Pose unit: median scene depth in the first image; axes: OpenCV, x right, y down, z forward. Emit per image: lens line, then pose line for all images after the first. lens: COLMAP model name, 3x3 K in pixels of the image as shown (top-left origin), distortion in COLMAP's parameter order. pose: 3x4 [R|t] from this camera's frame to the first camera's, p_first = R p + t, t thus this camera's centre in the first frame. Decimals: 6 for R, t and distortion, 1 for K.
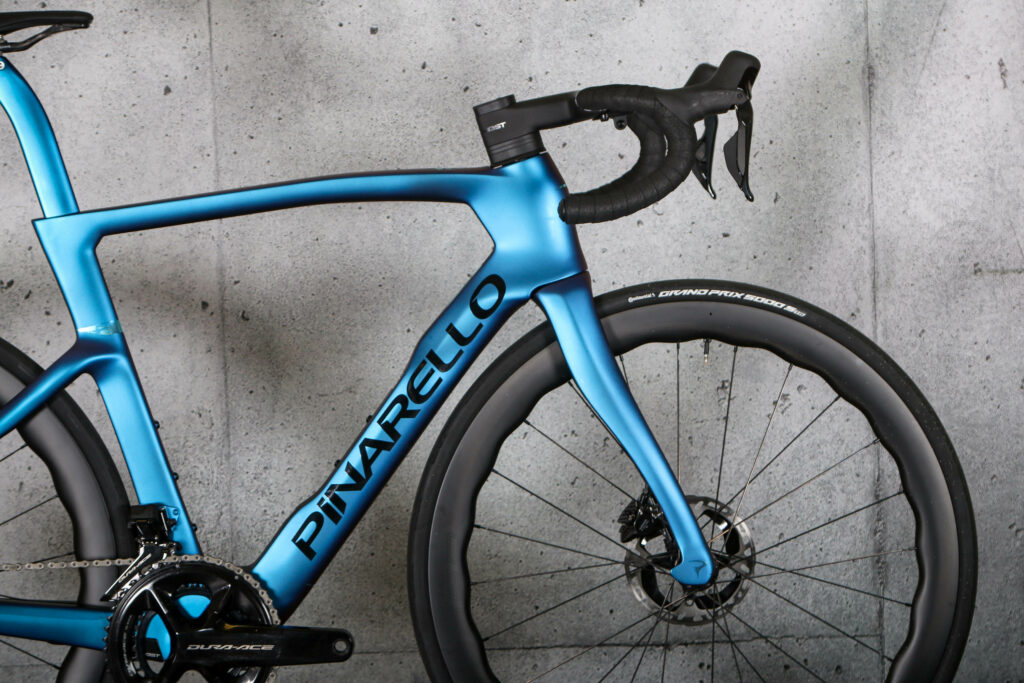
lens RADIAL K [[2578.8, 0, 512.0], [0, 2578.8, 341.5], [0, 0, 1]] dist [0.130981, 1.199785]
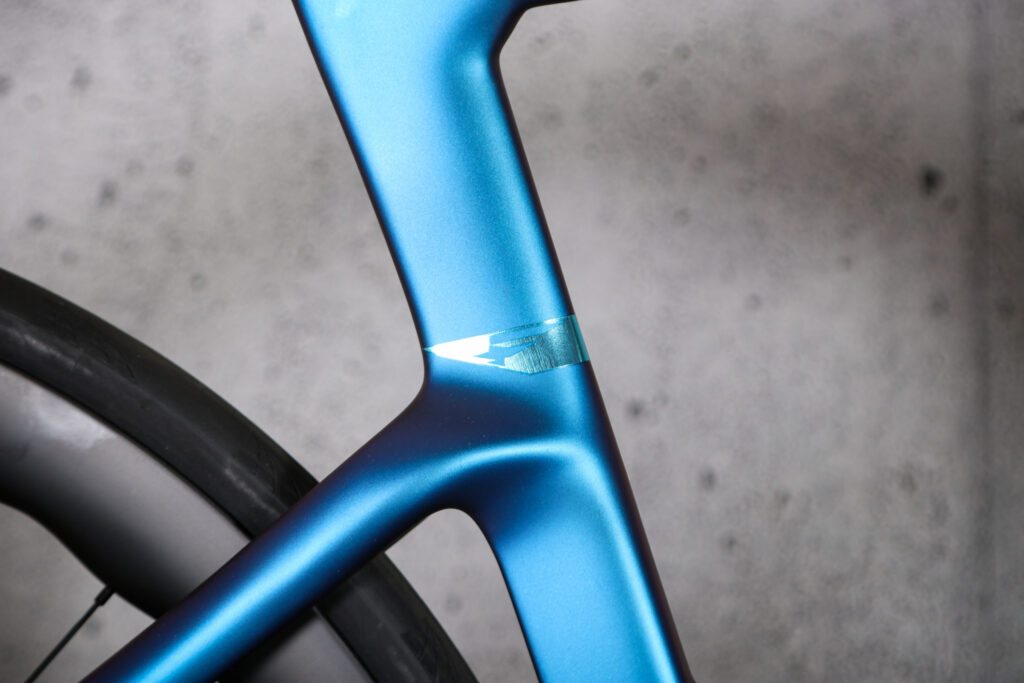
lens RADIAL K [[4077.2, 0, 512.0], [0, 4077.2, 341.5], [0, 0, 1]] dist [0.040318, 1.275587]
pose [[0.971993, 0.040897, -0.231424, -0.057545], [-0.027439, 0.997756, 0.061077, -0.031951], [0.233402, -0.053017, 0.970934, 0.573985]]
